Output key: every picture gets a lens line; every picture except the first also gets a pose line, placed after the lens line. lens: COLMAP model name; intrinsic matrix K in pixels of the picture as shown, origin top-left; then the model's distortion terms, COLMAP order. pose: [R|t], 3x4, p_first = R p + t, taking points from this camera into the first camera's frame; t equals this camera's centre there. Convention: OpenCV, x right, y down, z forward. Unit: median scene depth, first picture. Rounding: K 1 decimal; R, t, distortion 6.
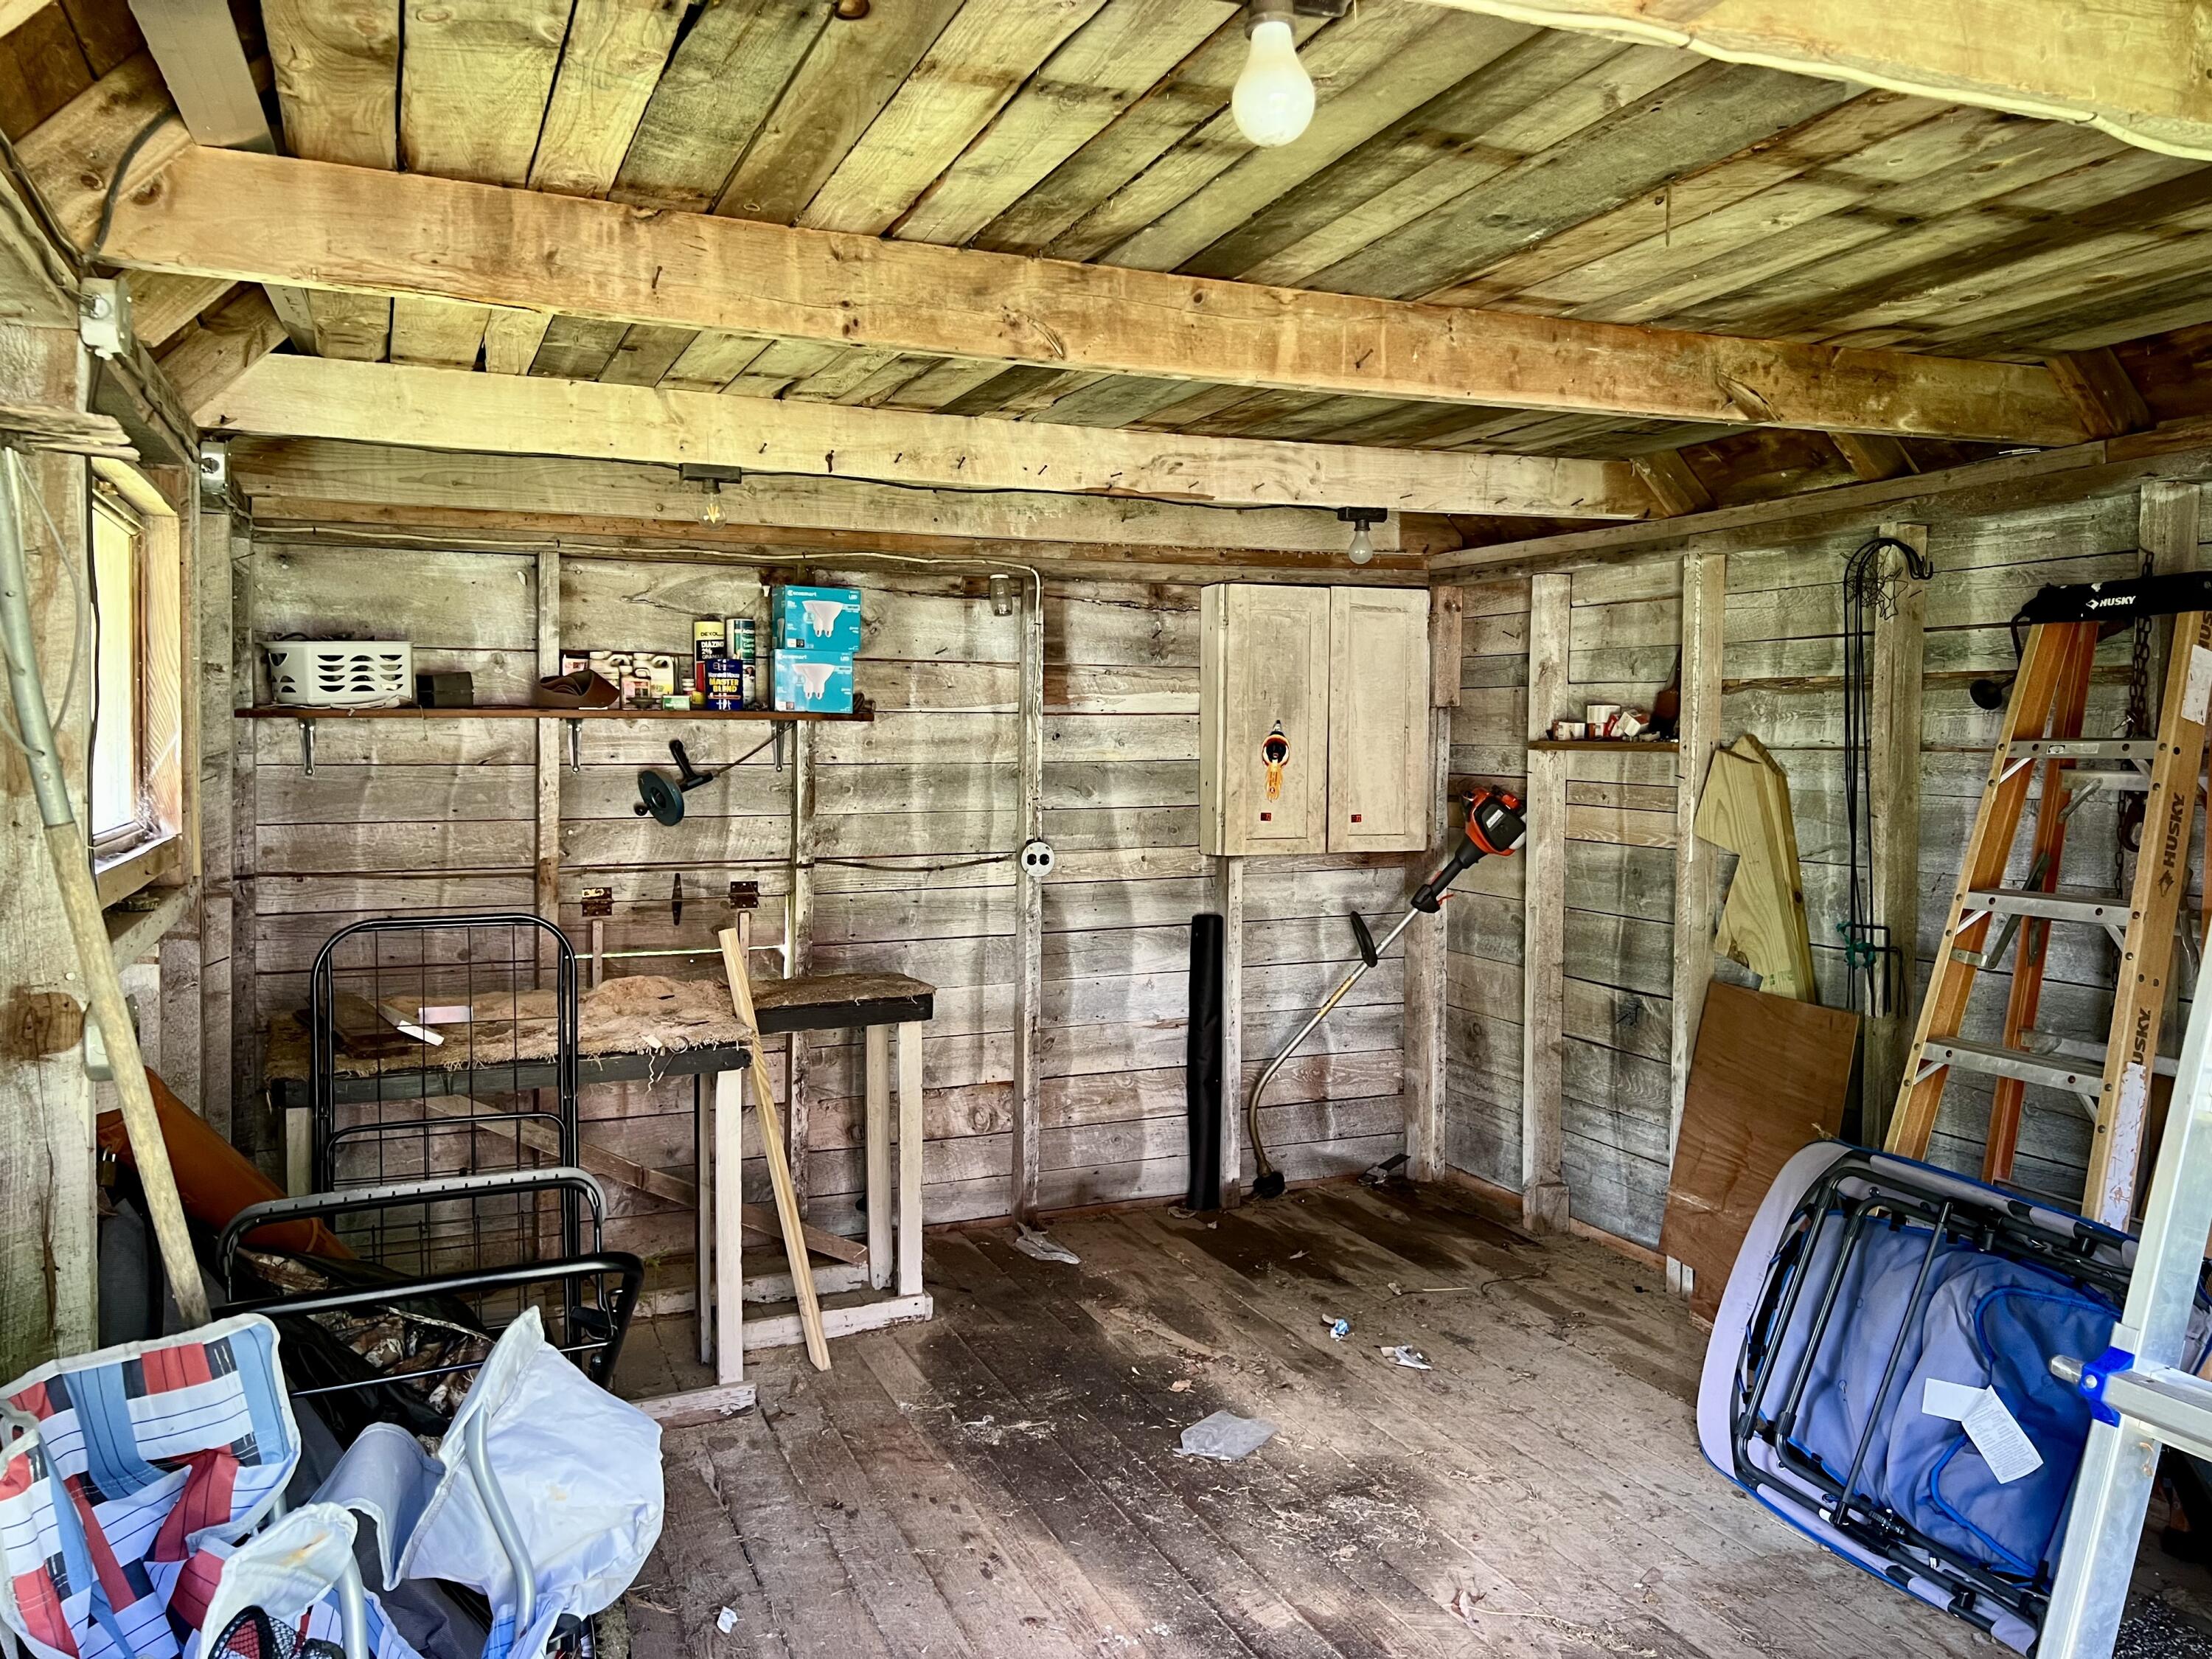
lens RADIAL K [[1671.6, 0, 1112.3], [0, 1671.6, 829.8], [0, 0, 1]] dist [0.053768, -0.008440]
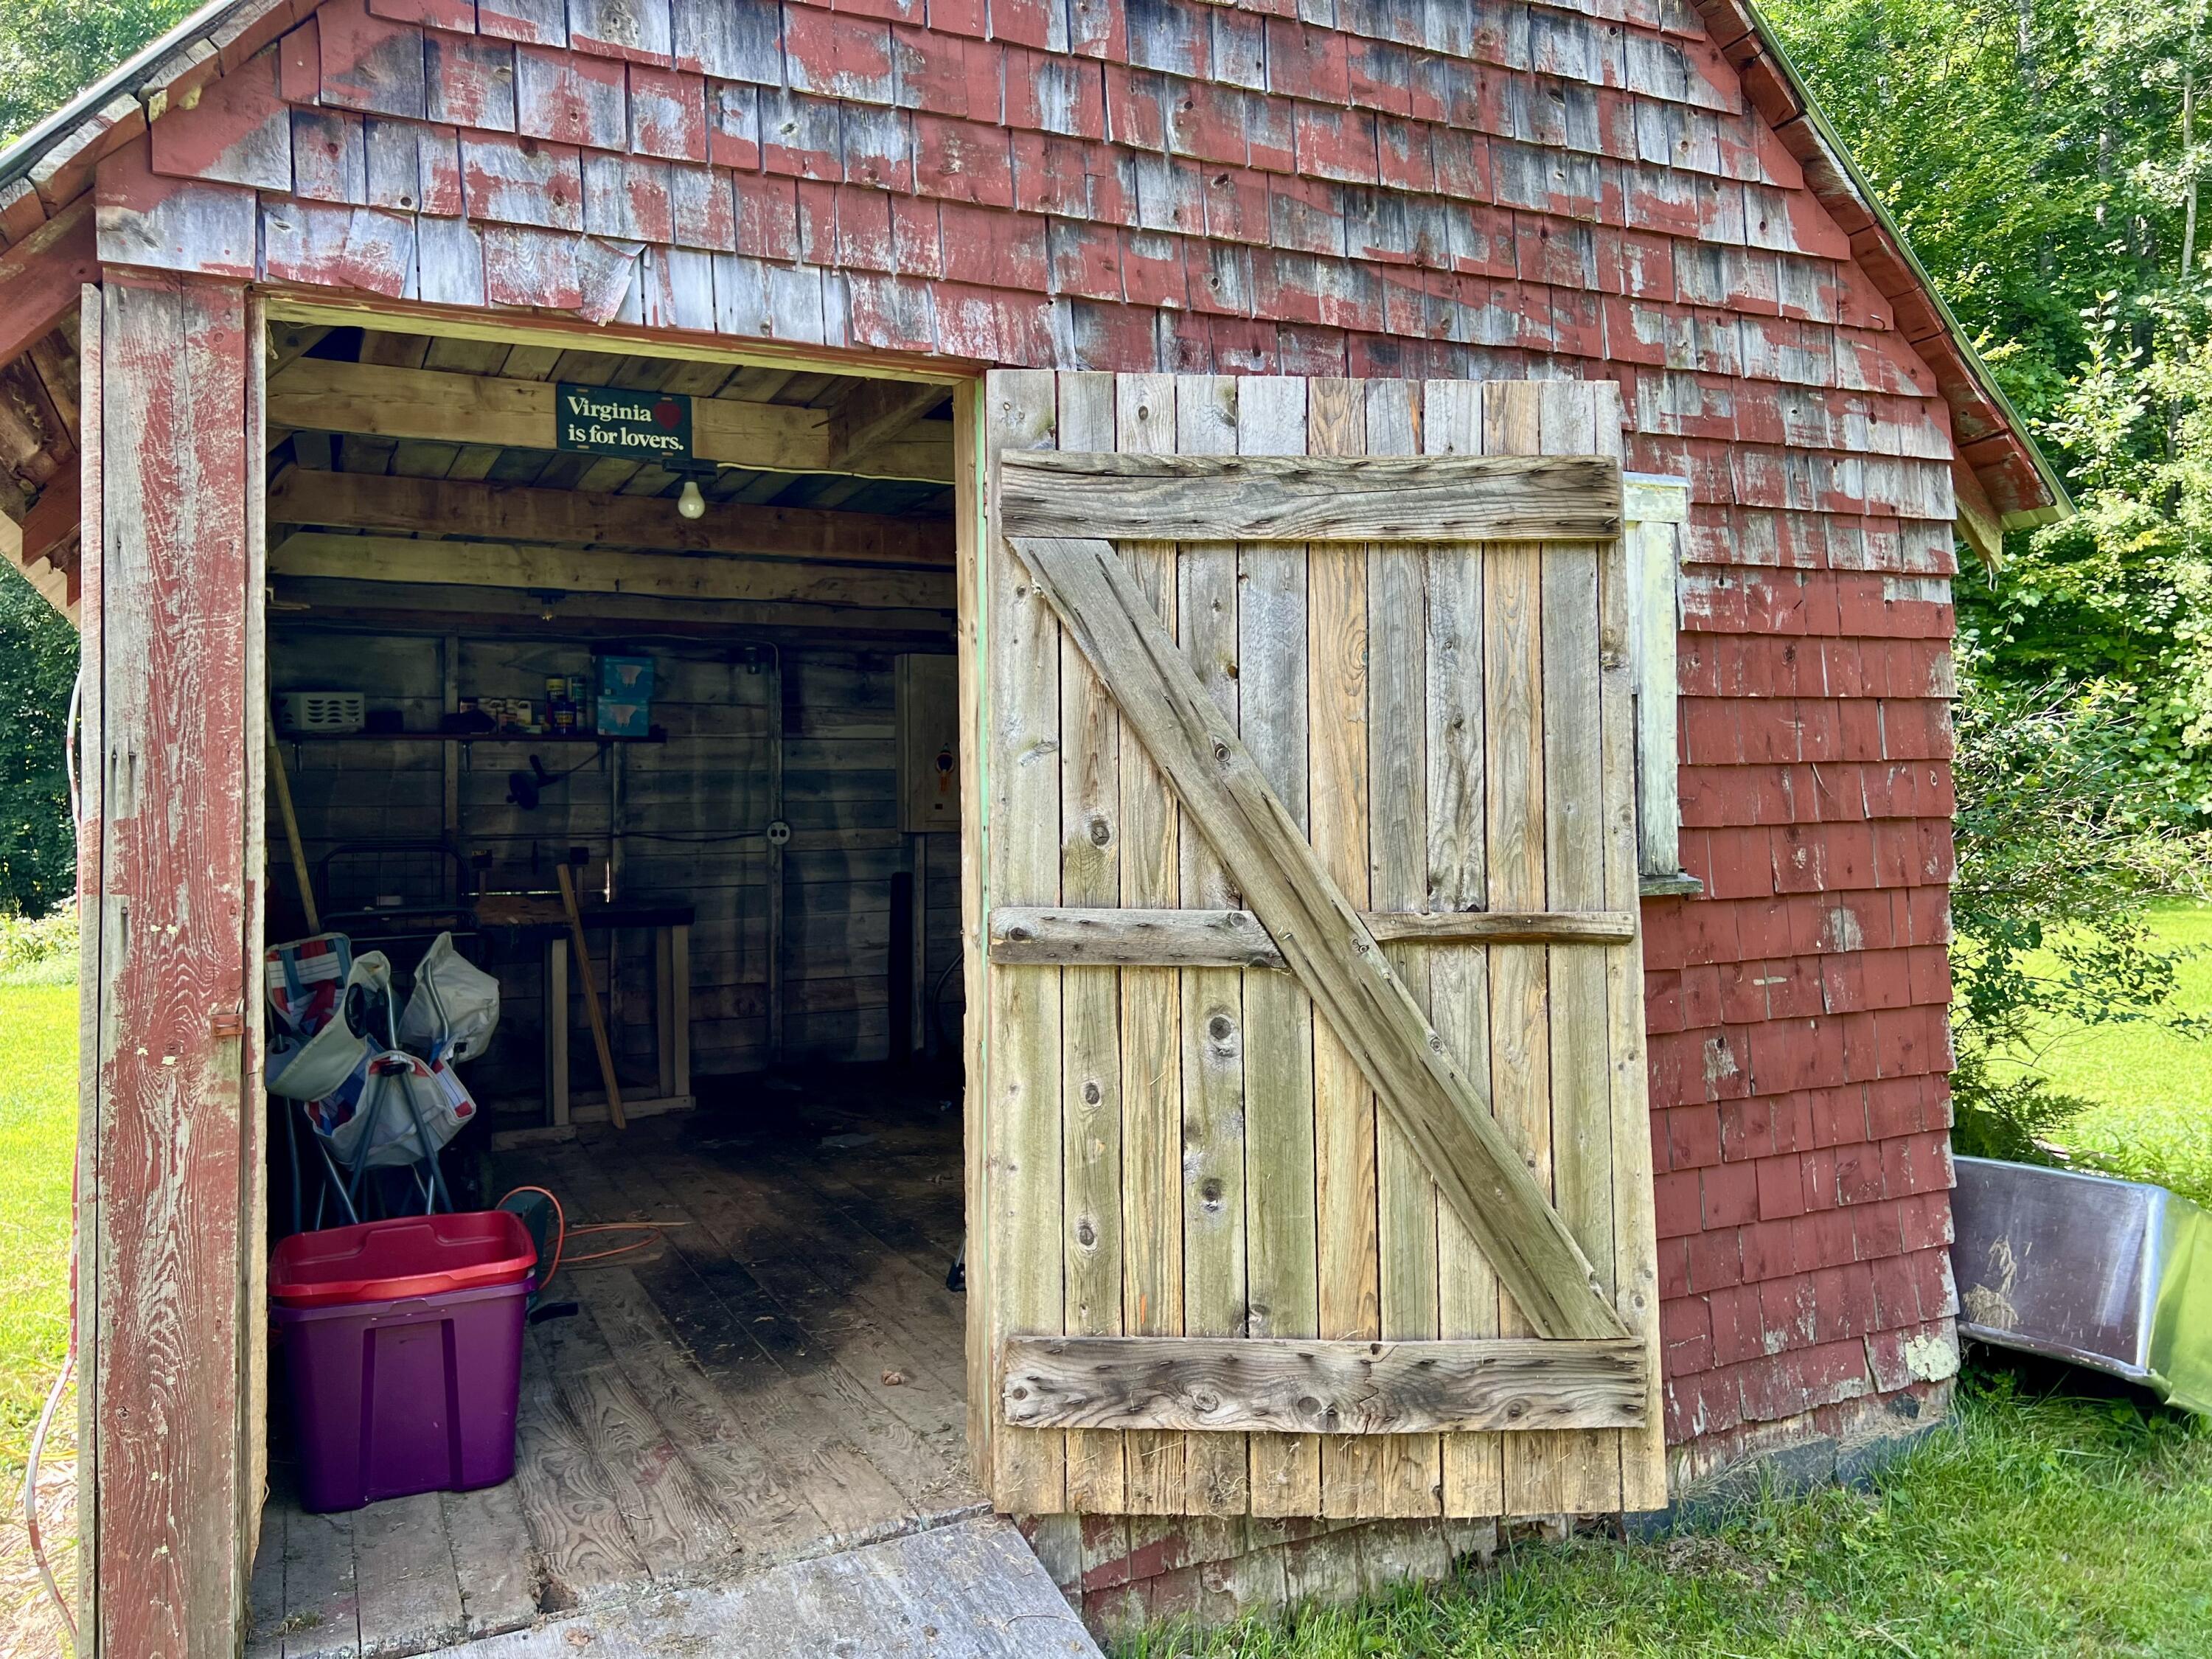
lens RADIAL K [[1671.6, 0, 1102.5], [0, 1671.6, 815.4], [0, 0, 1]] dist [0.053768, -0.008440]
pose [[0.998720, -0.011908, 0.049168, 0.190732], [0.014163, 0.998852, -0.045765, 0.082040], [-0.048567, 0.046403, 0.997741, -0.583792]]
